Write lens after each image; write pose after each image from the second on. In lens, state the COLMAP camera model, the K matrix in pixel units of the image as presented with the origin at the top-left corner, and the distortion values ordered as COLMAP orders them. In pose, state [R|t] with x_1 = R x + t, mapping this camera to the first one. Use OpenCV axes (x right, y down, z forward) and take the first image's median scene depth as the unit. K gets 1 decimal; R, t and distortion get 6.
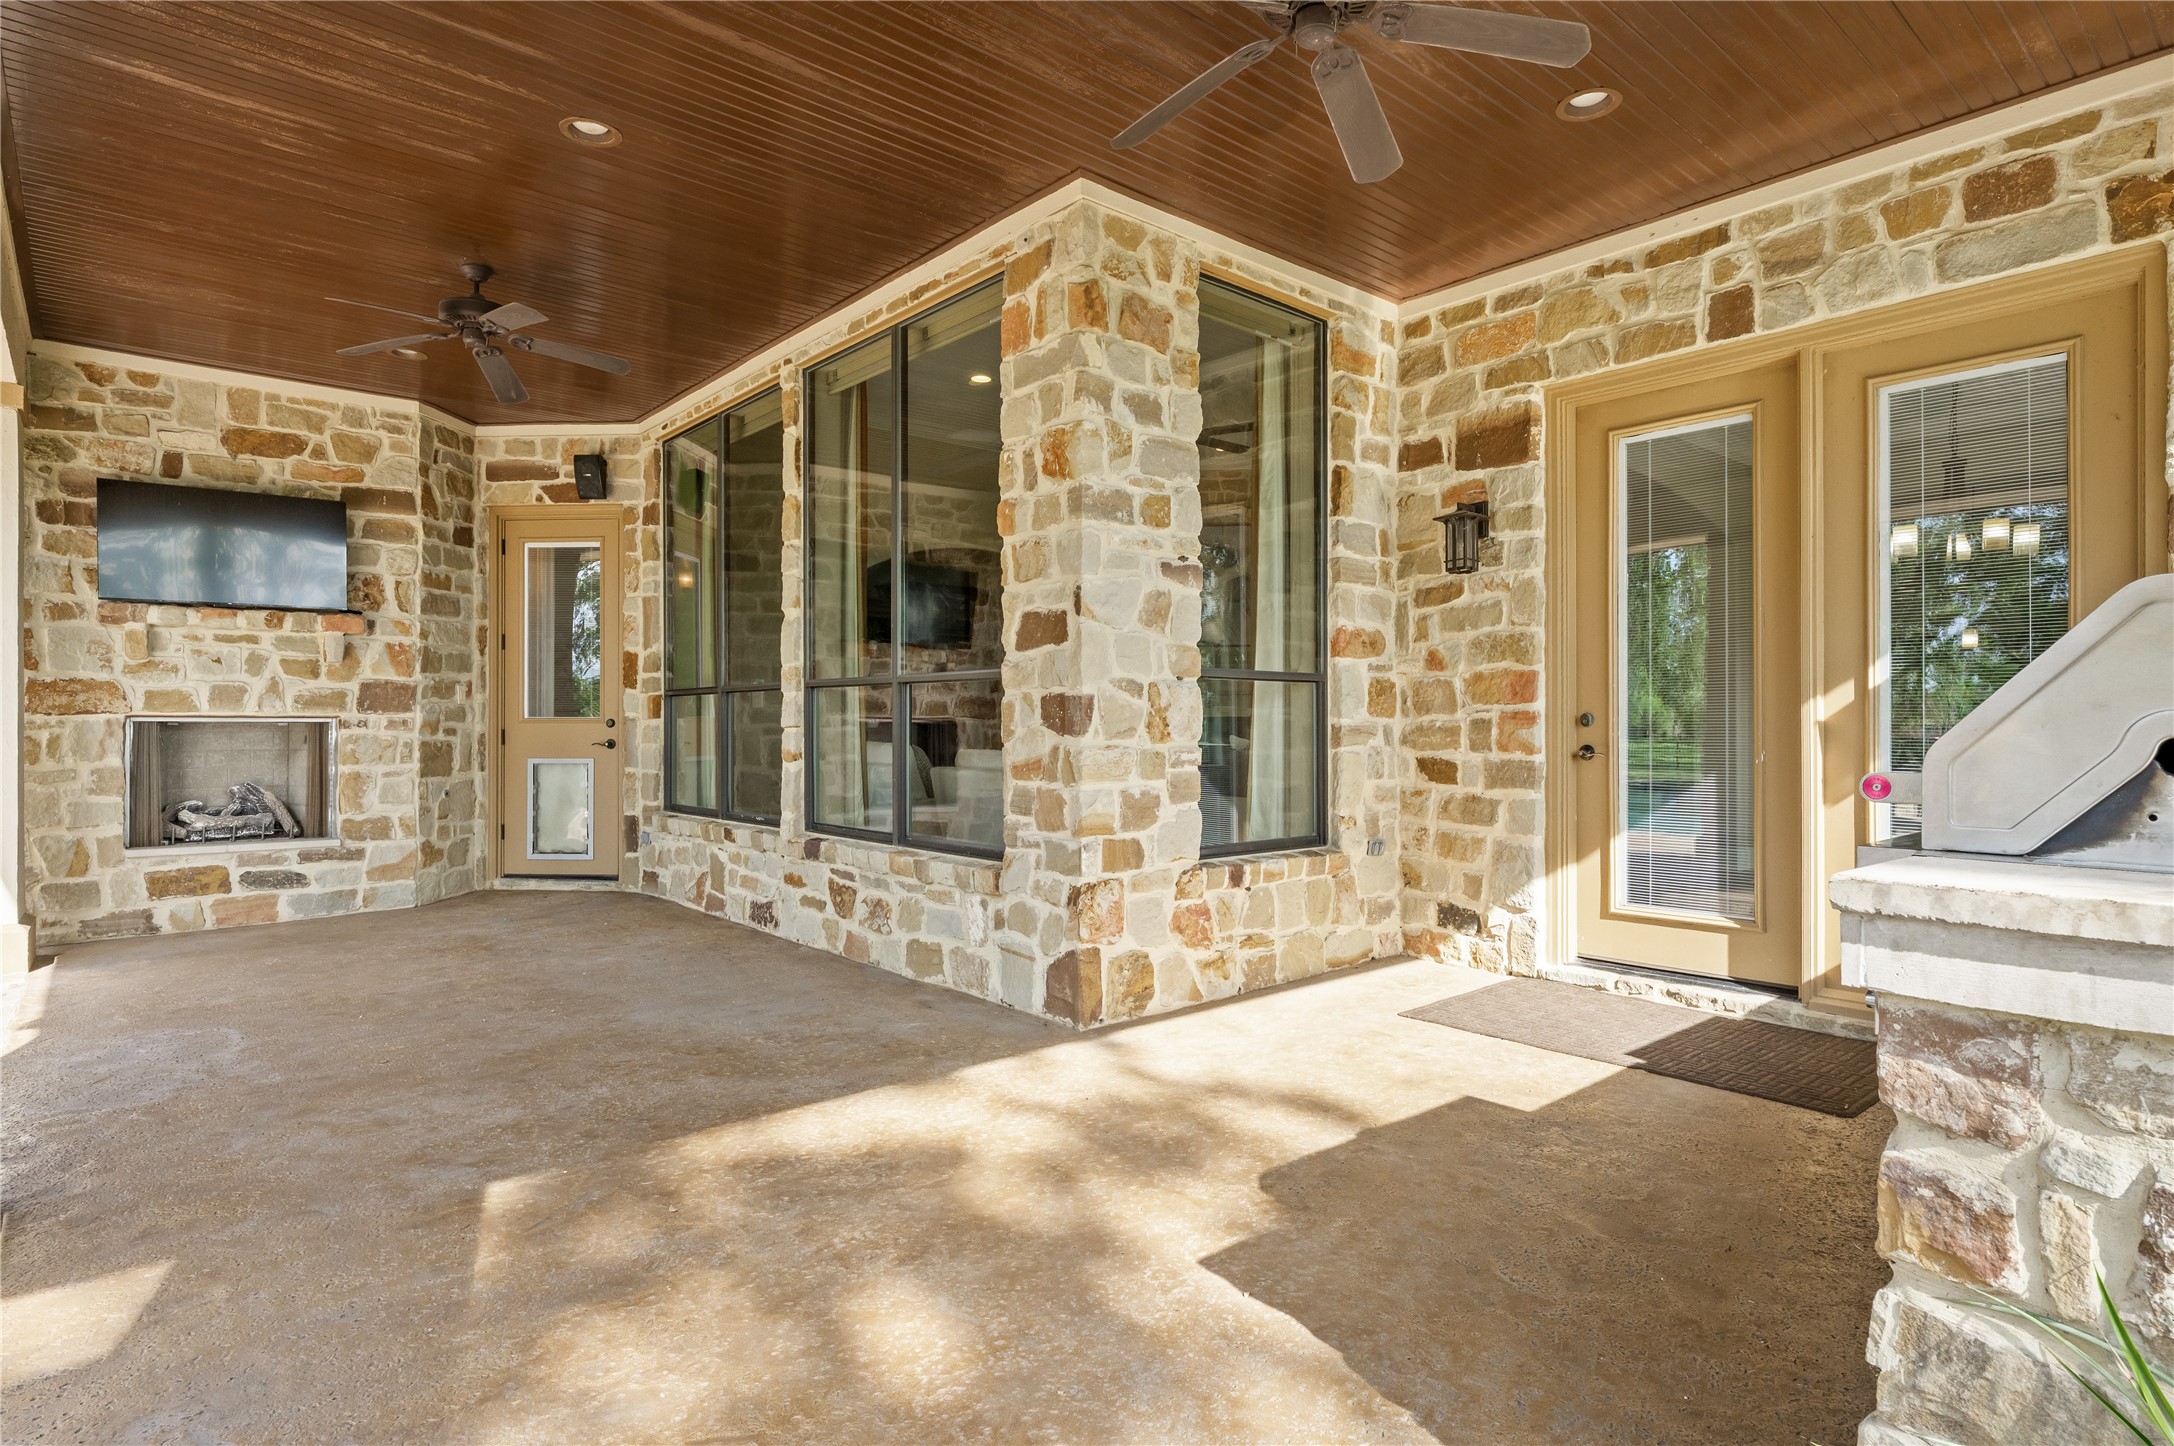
lens RADIAL K [[1161.0, 0, 1087.0], [0, 1161.0, 723.0], [0, 0, 1]] dist [-0.006067, 0.000203]
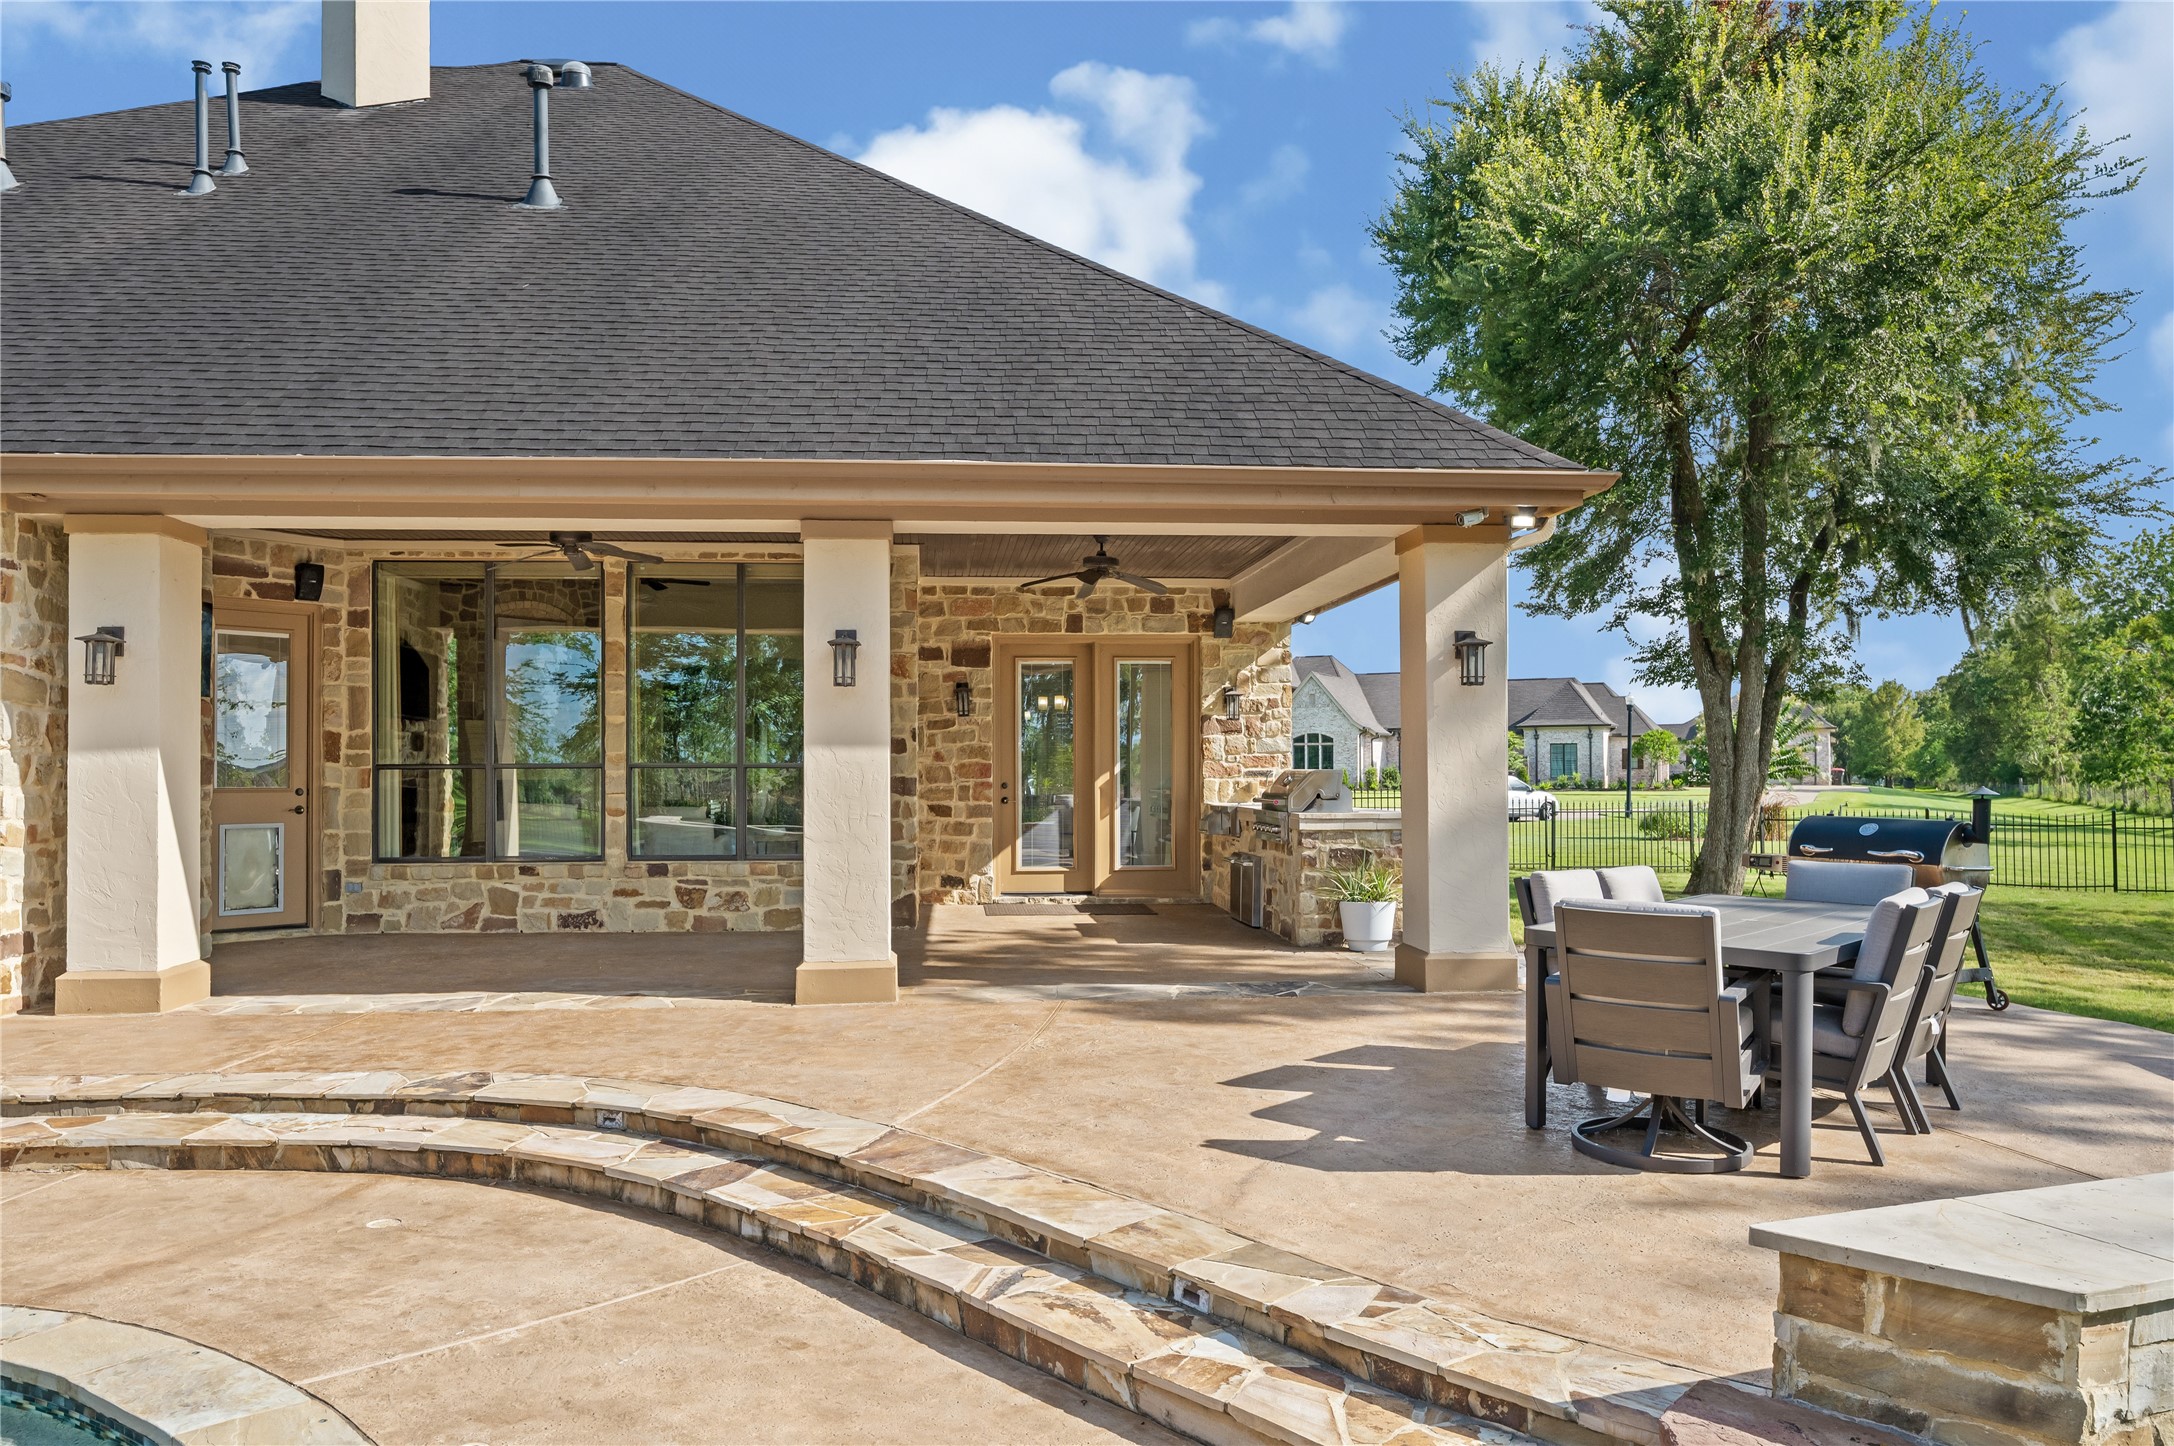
lens RADIAL K [[1506.8, 0, 1096.7], [0, 1506.8, 763.1], [0, 0, 1]] dist [-0.021757, -0.000328]
pose [[0.562937, 0.002294, 0.826497, -1.746362], [-0.000224, 0.999997, -0.002623, -0.036151], [-0.826500, 0.001291, 0.562935, -0.721811]]
